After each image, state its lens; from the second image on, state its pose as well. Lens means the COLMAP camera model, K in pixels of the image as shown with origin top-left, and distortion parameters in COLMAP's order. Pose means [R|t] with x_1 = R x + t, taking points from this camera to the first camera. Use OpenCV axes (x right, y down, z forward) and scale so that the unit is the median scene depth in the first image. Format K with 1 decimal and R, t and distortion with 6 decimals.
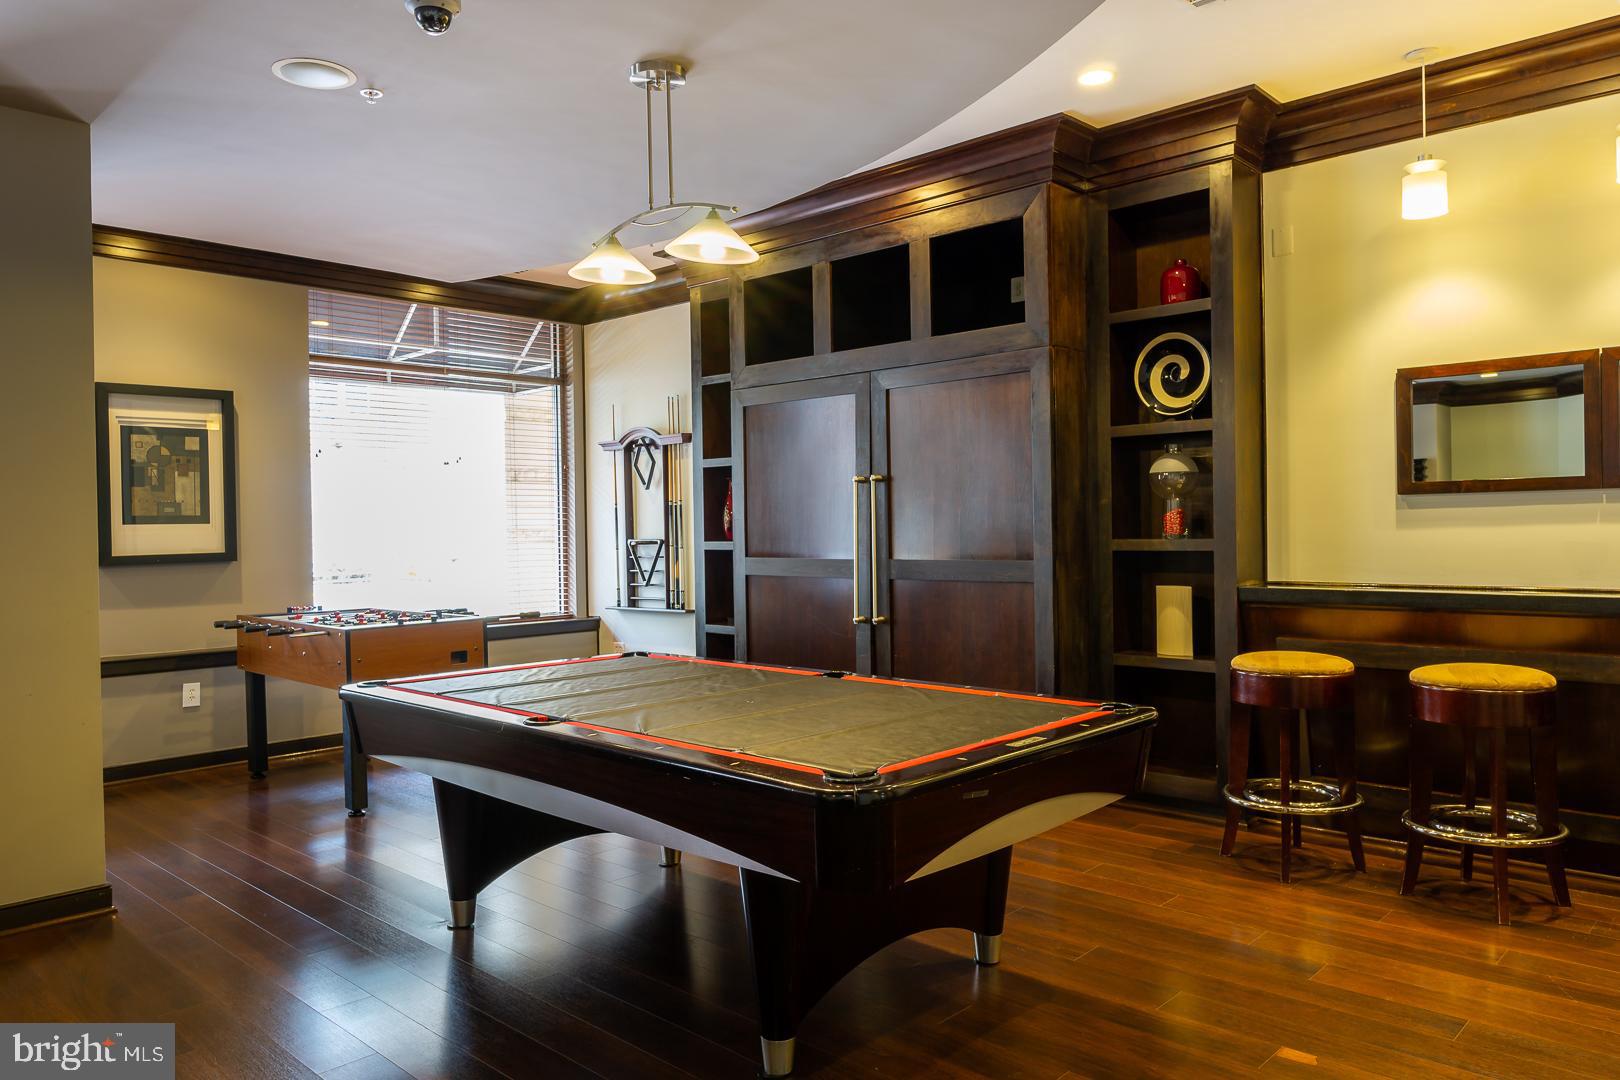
lens RADIAL K [[1146.0, 0, 809.6], [0, 1146.0, 537.2], [0, 0, 1]] dist [-0.006903, 0.000504]
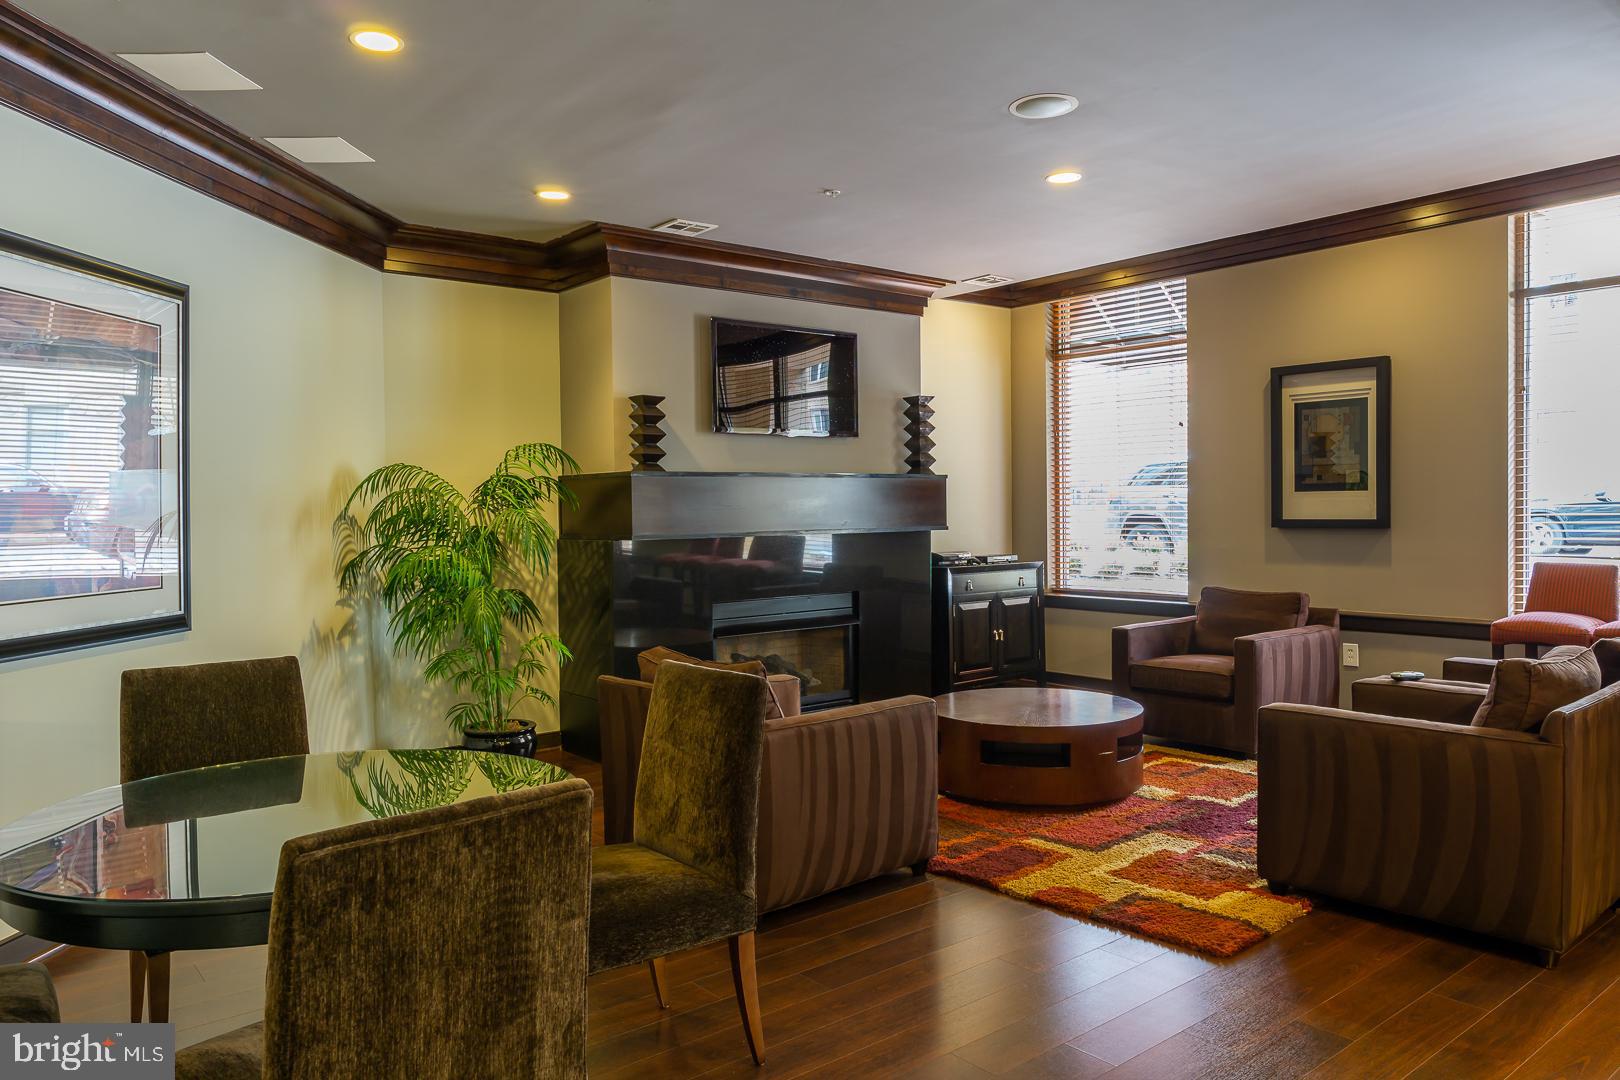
lens RADIAL K [[1146.0, 0, 810.2], [0, 1146.0, 536.0], [0, 0, 1]] dist [-0.006903, 0.000504]
pose [[-0.112995, 0.043158, -0.992658, 0.563316], [0.000775, 0.999060, 0.043348, -0.016697], [0.993595, 0.004129, -0.112922, 0.652507]]
